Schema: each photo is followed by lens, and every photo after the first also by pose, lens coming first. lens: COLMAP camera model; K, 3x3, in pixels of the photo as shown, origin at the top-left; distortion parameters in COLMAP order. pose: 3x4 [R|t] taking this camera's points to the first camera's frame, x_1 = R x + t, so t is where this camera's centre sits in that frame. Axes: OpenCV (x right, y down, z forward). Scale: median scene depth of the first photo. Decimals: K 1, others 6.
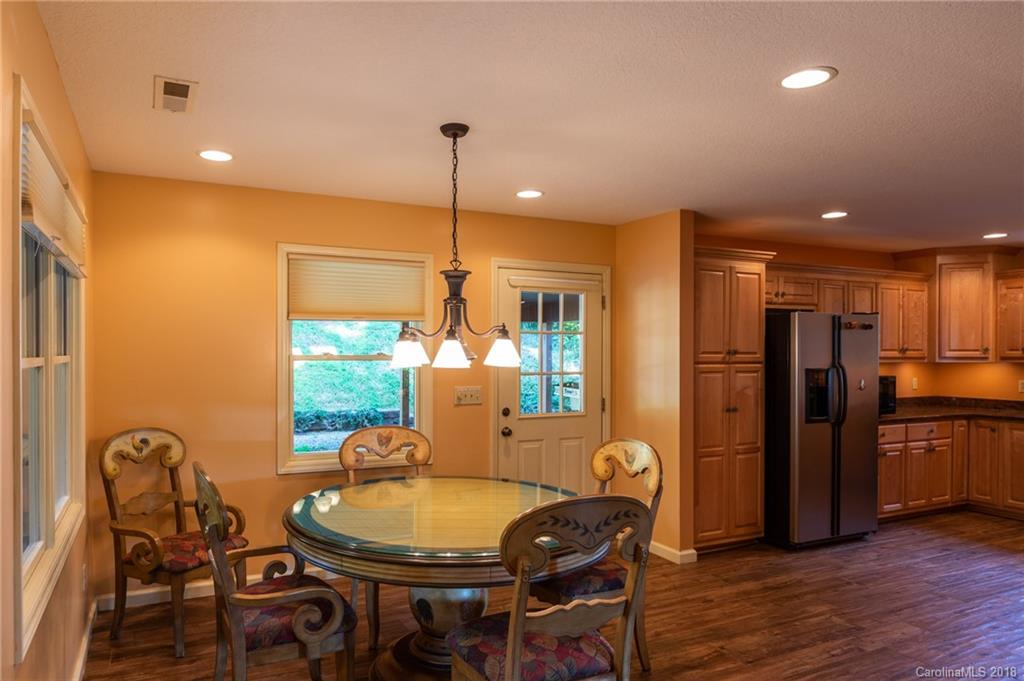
lens RADIAL K [[660.8, 0, 492.9], [0, 660.8, 353.3], [0, 0, 1]] dist [0.010001, -0.006192]
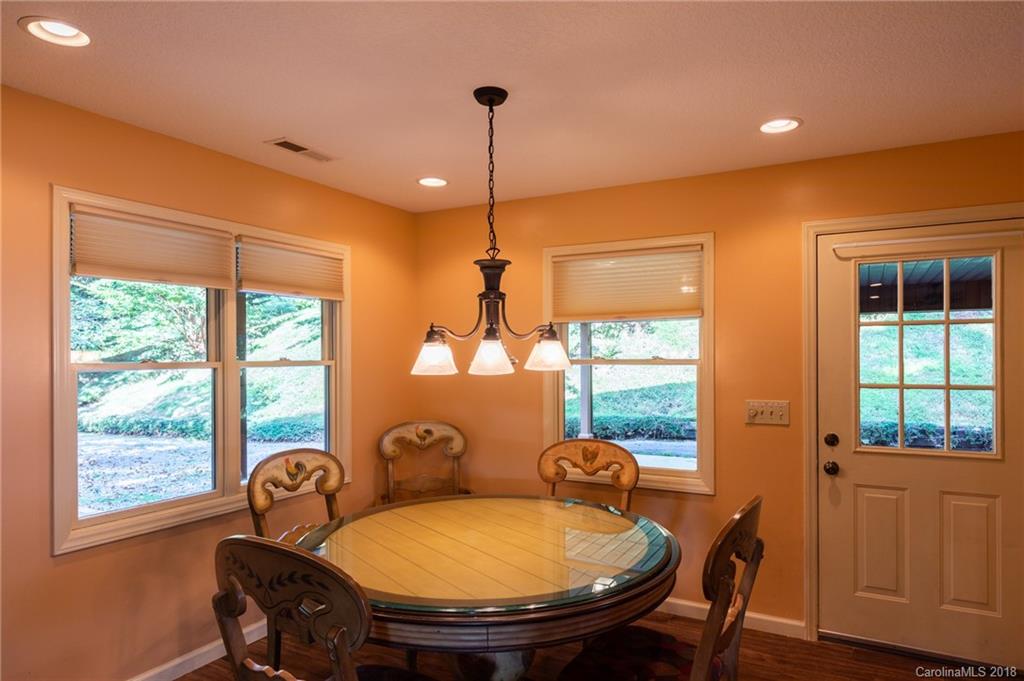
lens RADIAL K [[660.8, 0, 514.0], [0, 660.8, 337.2], [0, 0, 1]] dist [0.010001, -0.006192]
pose [[0.584650, -0.027658, -0.810814, 0.540837], [0.005402, 0.999529, -0.030200, 0.000081], [0.811267, 0.013276, 0.584525, 0.437205]]
